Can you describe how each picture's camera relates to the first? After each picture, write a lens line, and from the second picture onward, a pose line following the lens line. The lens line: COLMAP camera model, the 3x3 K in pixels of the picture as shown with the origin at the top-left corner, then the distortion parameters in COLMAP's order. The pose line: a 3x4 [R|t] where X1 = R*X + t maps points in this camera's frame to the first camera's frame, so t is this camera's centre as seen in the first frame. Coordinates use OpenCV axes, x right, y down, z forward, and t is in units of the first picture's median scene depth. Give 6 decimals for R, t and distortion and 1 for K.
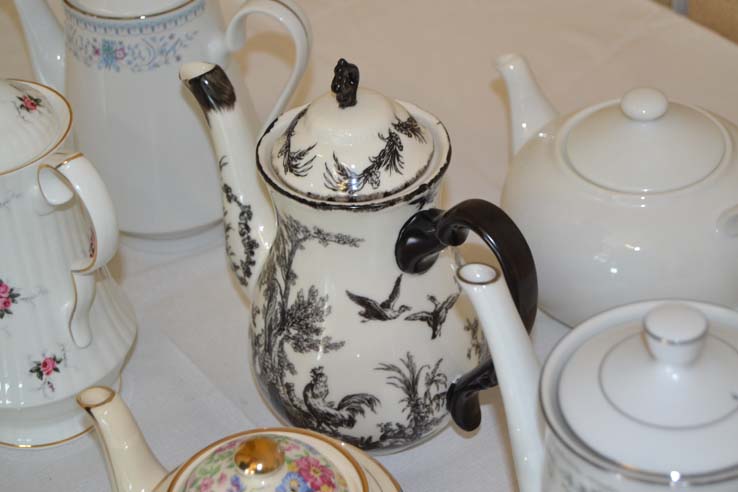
lens RADIAL K [[1537.8, 0, 368.8], [0, 1537.8, 246.6], [0, 0, 1]] dist [0.581685, 0.000000]
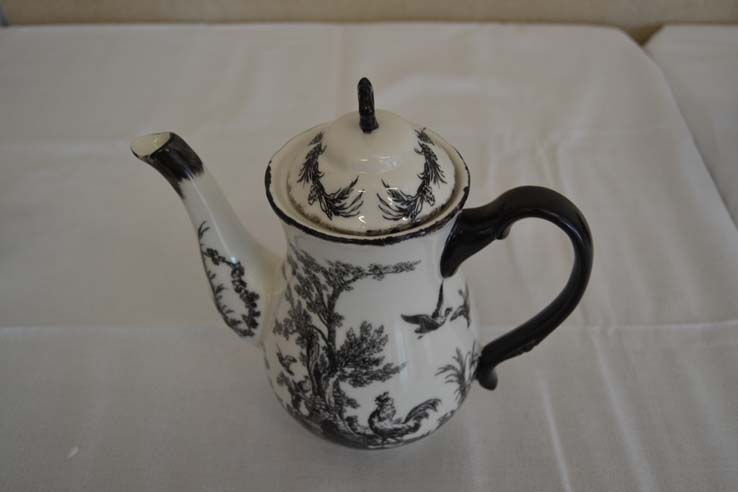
lens RADIAL K [[691.1, 0, 369.2], [0, 691.1, 244.5], [0, 0, 1]] dist [-0.002198, 0.000000]
pose [[0.870647, -0.307085, 0.384282, -0.184475], [0.283872, 0.951657, 0.117328, -0.070359], [-0.401734, 0.006936, 0.915730, 0.592110]]
